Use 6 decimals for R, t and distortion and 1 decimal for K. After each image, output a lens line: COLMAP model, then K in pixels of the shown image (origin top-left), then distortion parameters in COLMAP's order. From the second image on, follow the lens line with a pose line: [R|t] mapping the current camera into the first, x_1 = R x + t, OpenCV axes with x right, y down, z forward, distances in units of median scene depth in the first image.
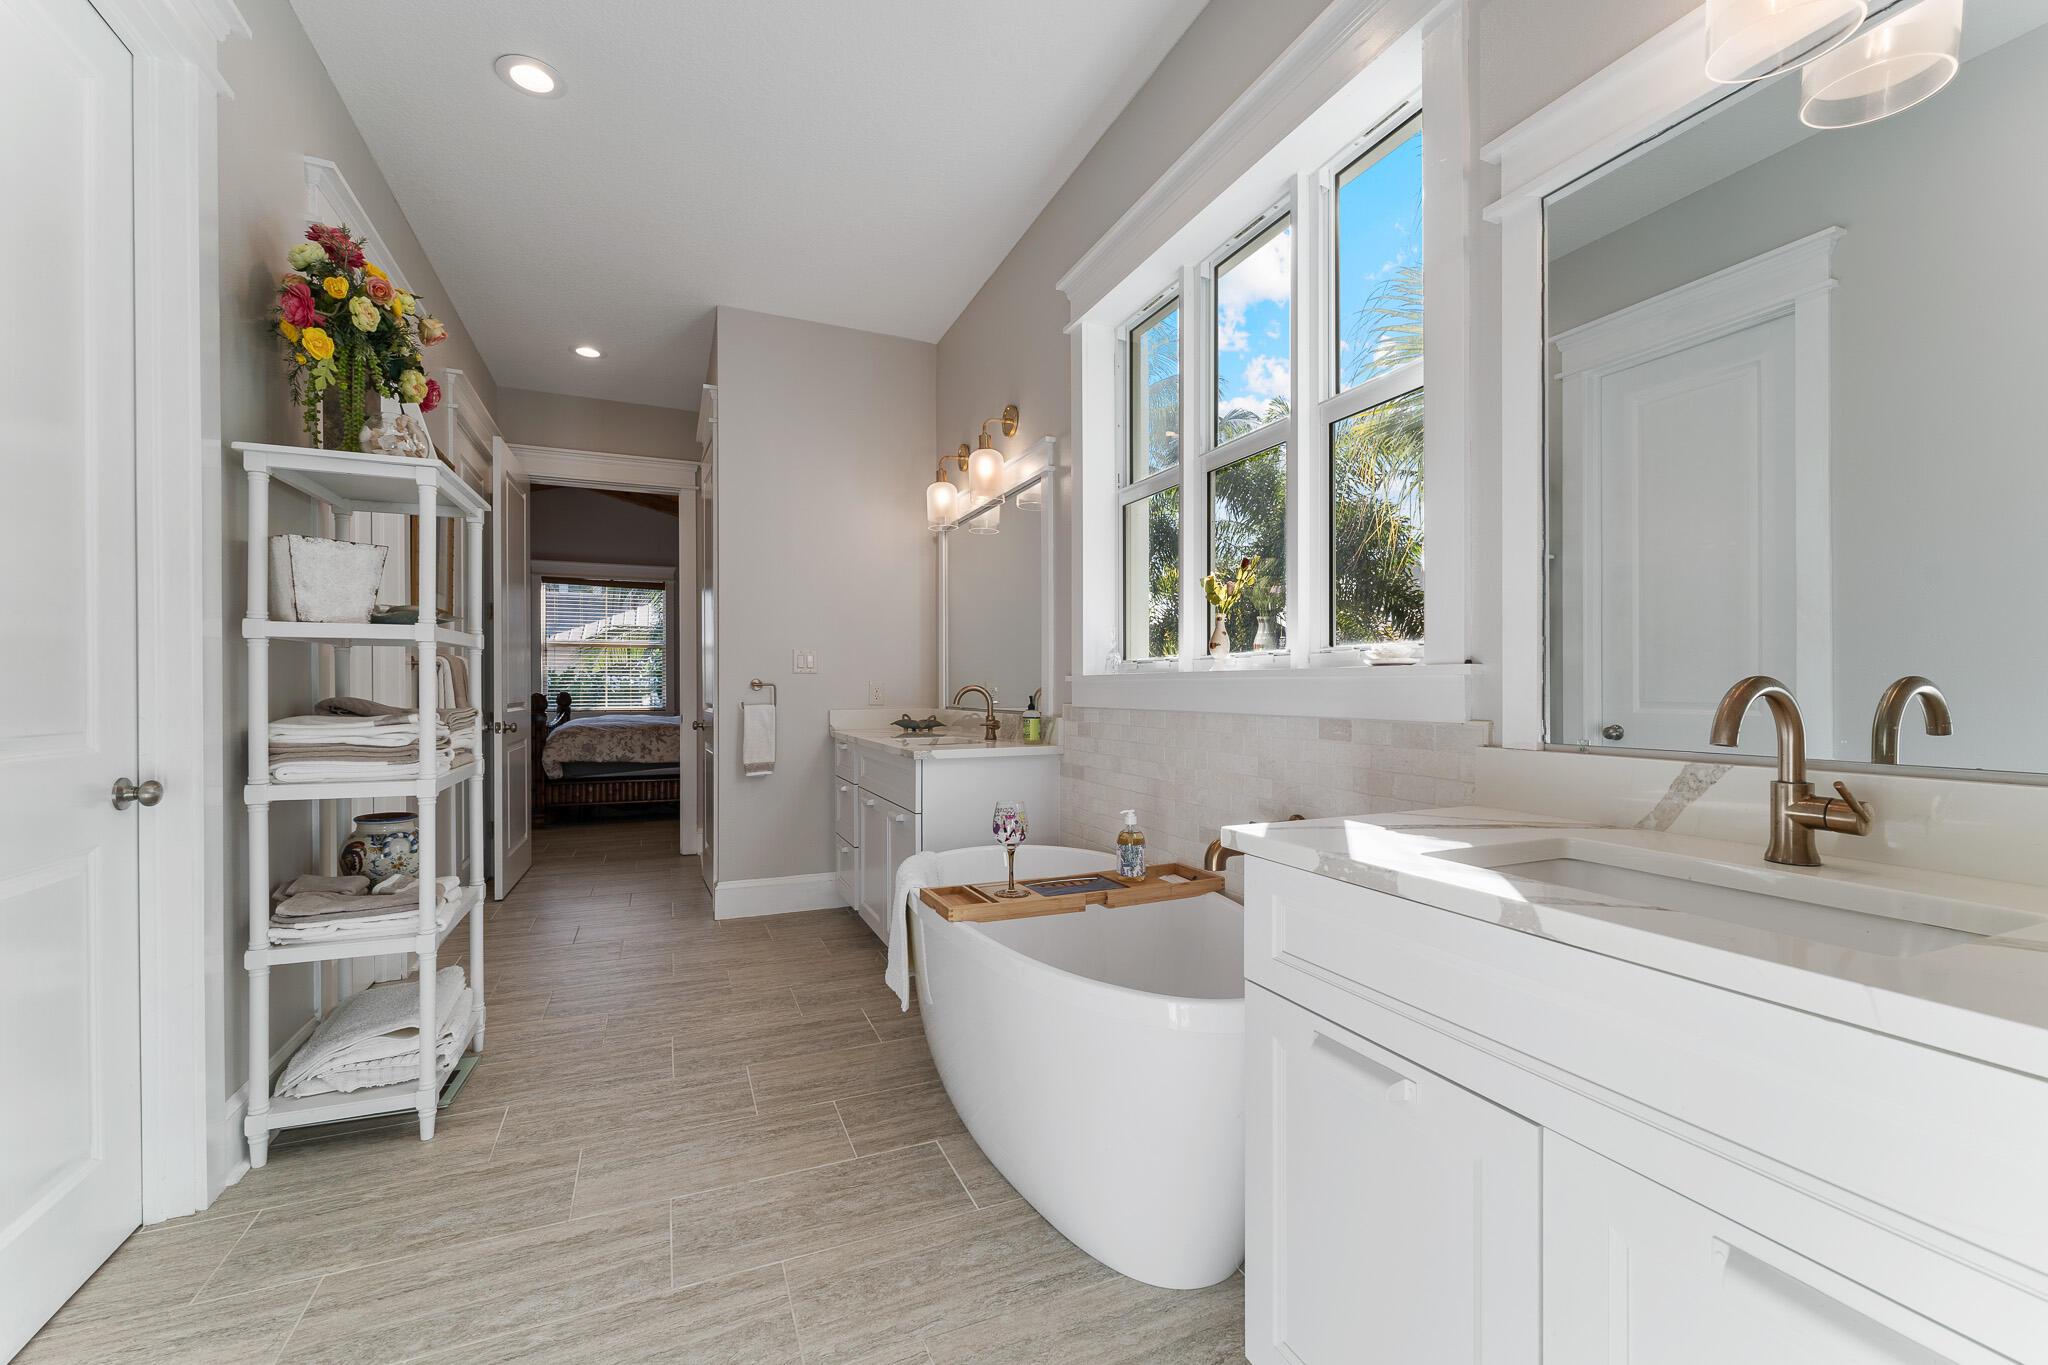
lens RADIAL K [[834.0, 0, 1017.3], [0, 834.0, 685.7], [0, 0, 1]] dist [-0.000601, 0.000409]
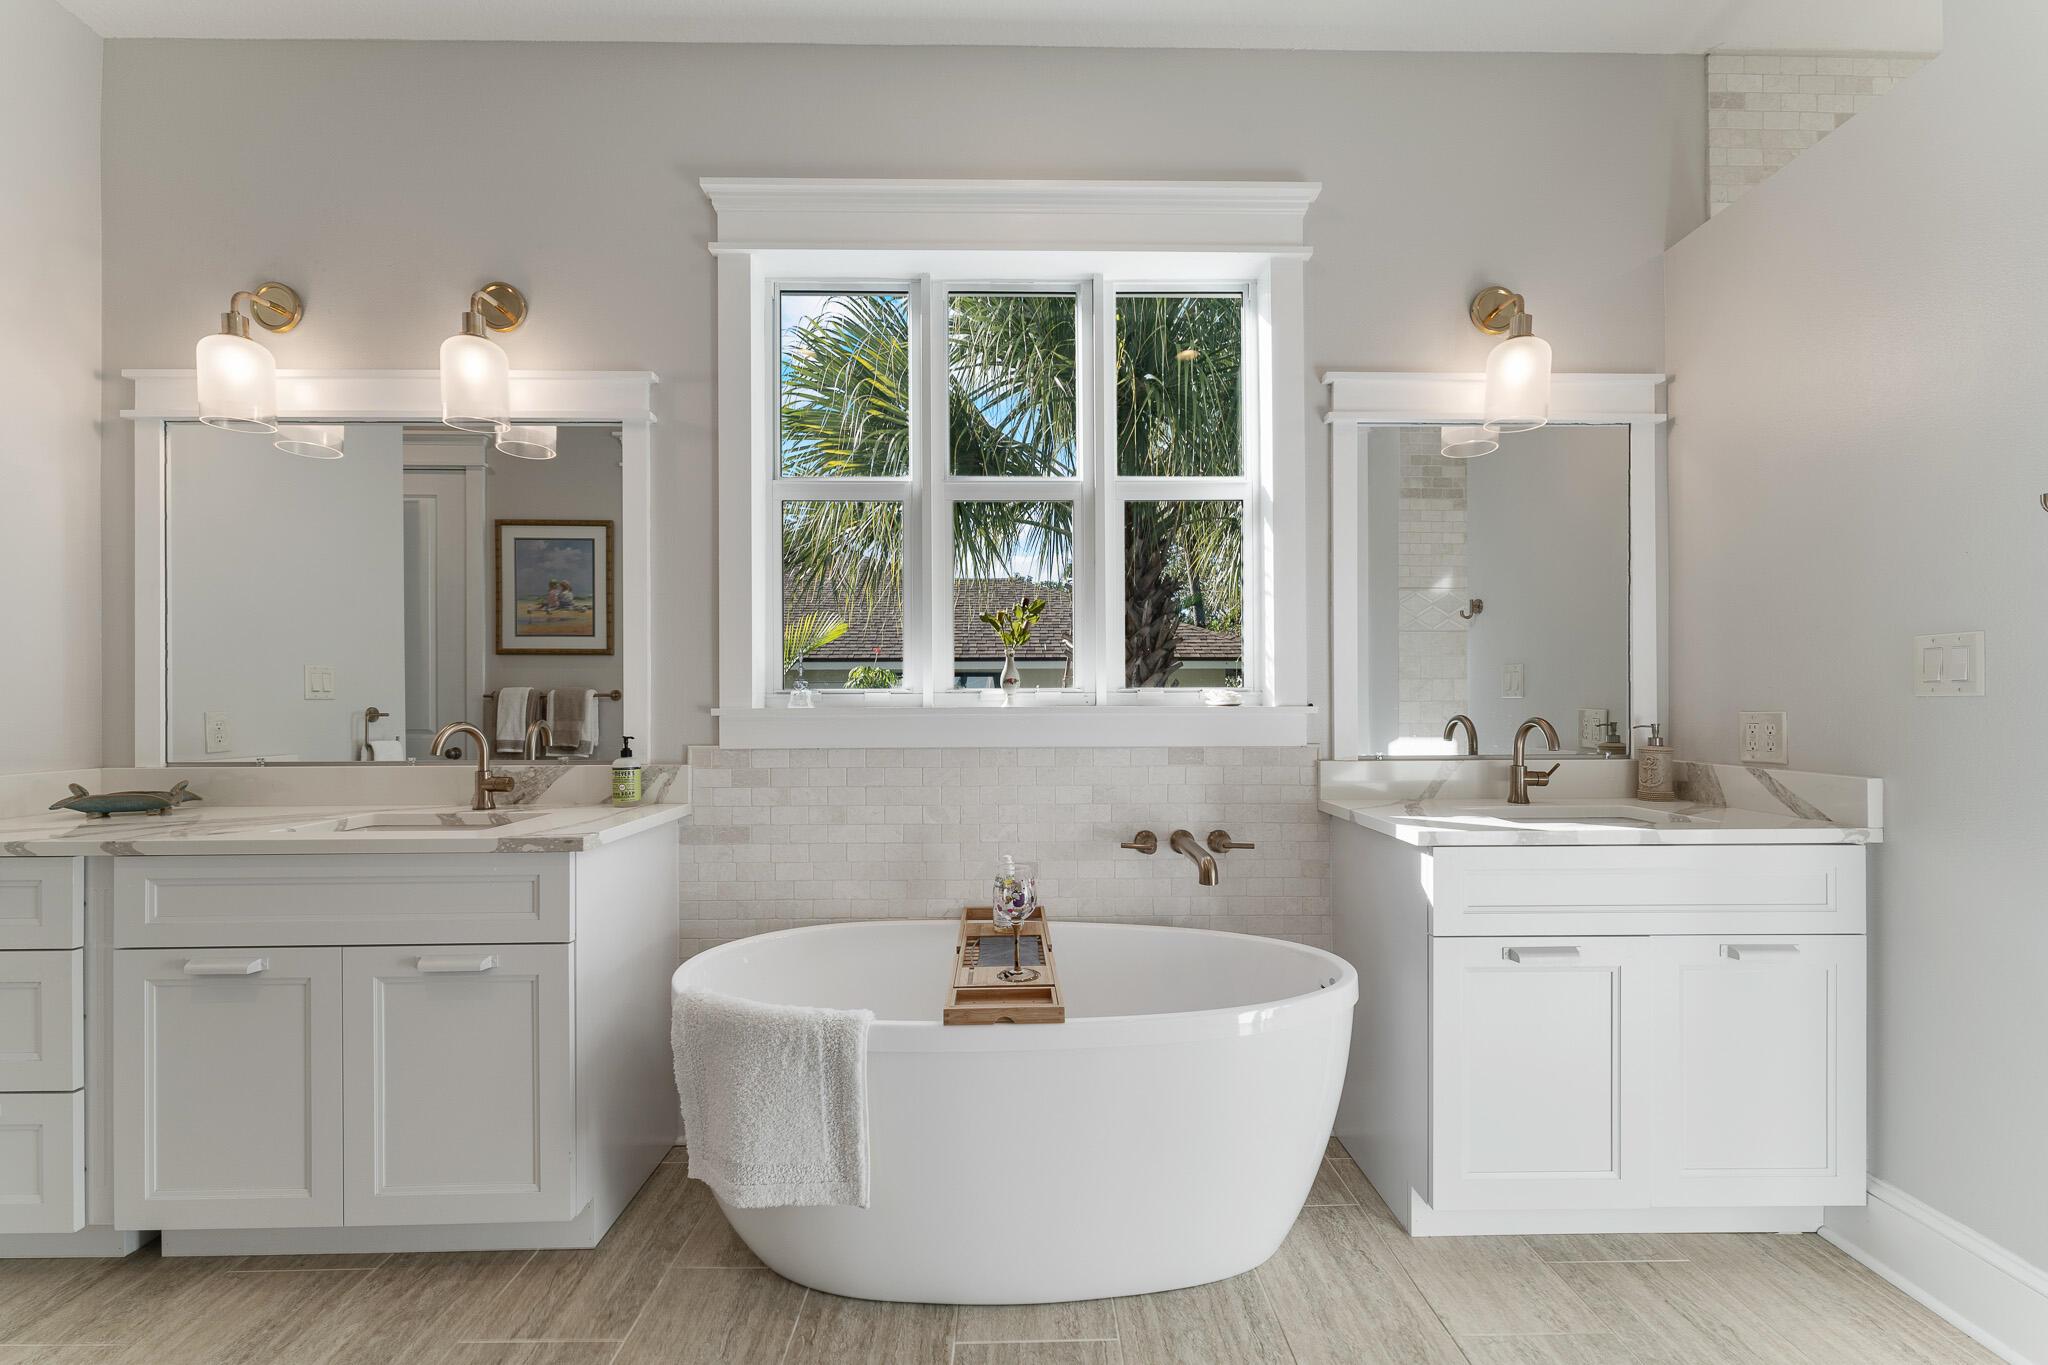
lens RADIAL K [[834.0, 0, 1020.2], [0, 834.0, 694.4], [0, 0, 1]] dist [-0.000601, 0.000409]
pose [[0.385095, 0.006303, 0.922856, -0.859627], [0.001698, 0.999970, -0.007539, -0.030809], [-0.922875, 0.004470, 0.385073, 0.737905]]
